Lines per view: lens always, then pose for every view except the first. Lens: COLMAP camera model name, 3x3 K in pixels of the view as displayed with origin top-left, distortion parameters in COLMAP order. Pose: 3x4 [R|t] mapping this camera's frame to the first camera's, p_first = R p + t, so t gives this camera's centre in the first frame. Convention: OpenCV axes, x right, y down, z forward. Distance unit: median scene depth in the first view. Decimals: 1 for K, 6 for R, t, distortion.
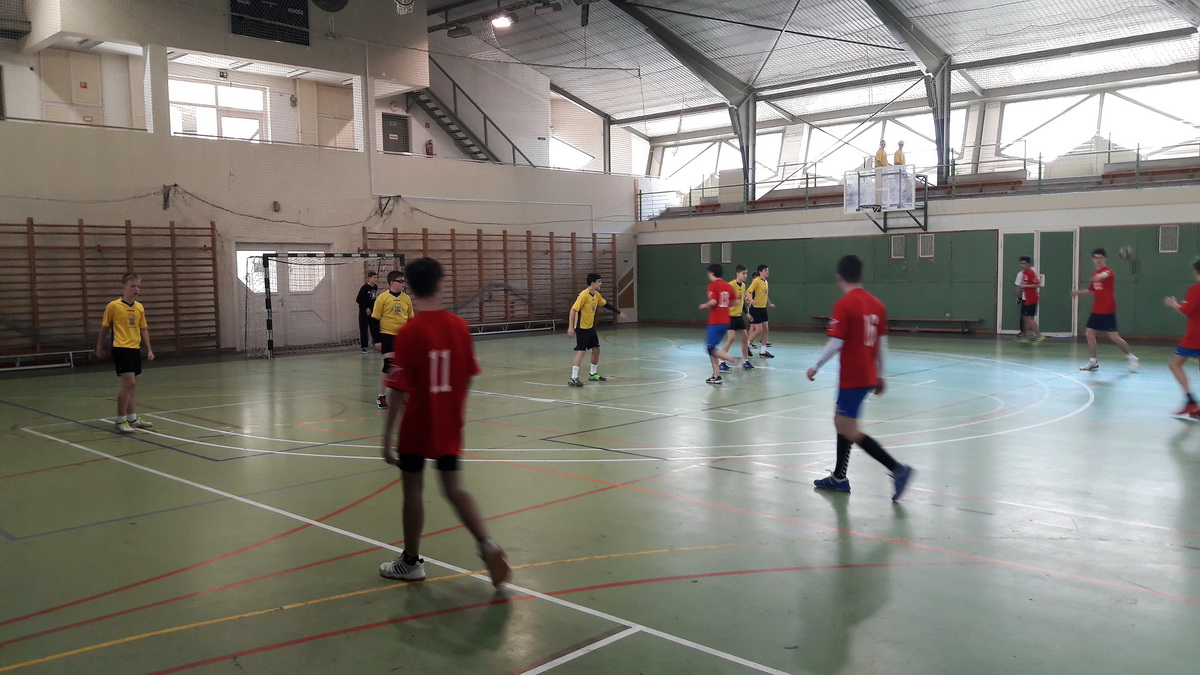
lens RADIAL K [[989.3, 0, 600.0], [0, 989.3, 337.5], [0, 0, 1]] dist [0.075930, -0.127889]
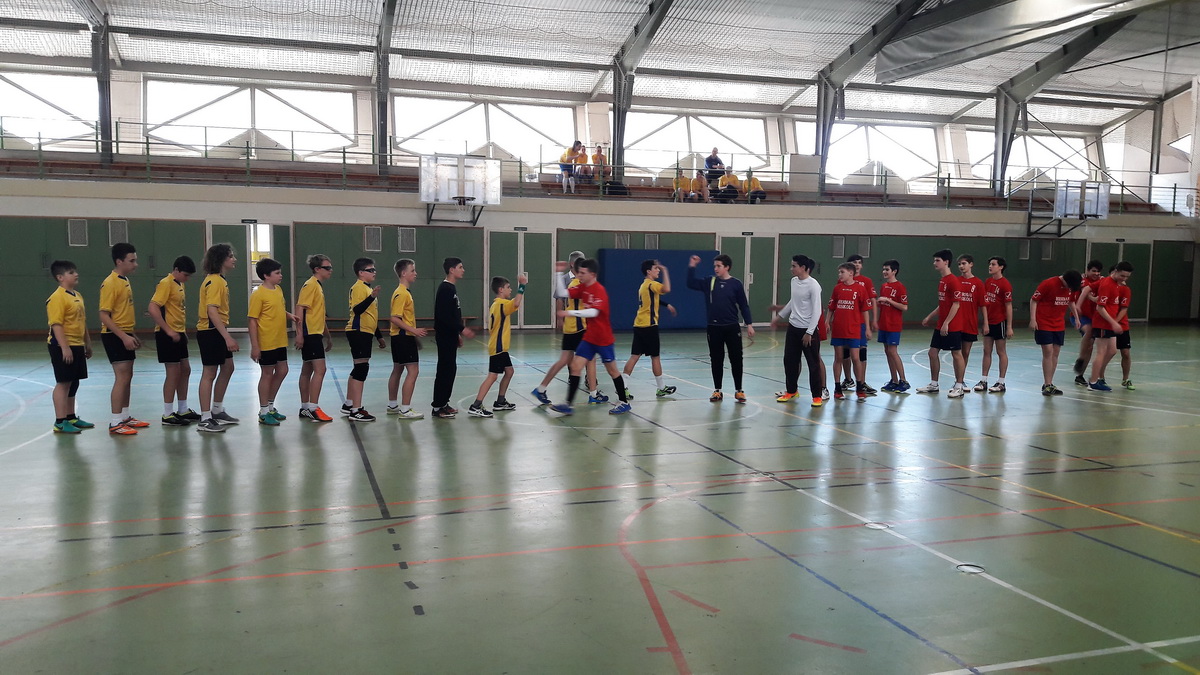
lens RADIAL K [[989.3, 0, 600.0], [0, 989.3, 337.5], [0, 0, 1]] dist [0.075930, -0.127889]
pose [[0.457061, -0.049441, 0.888060, -0.198468], [0.043915, 0.998491, 0.032987, -0.010749], [-0.888351, 0.023922, 0.458542, 0.194713]]
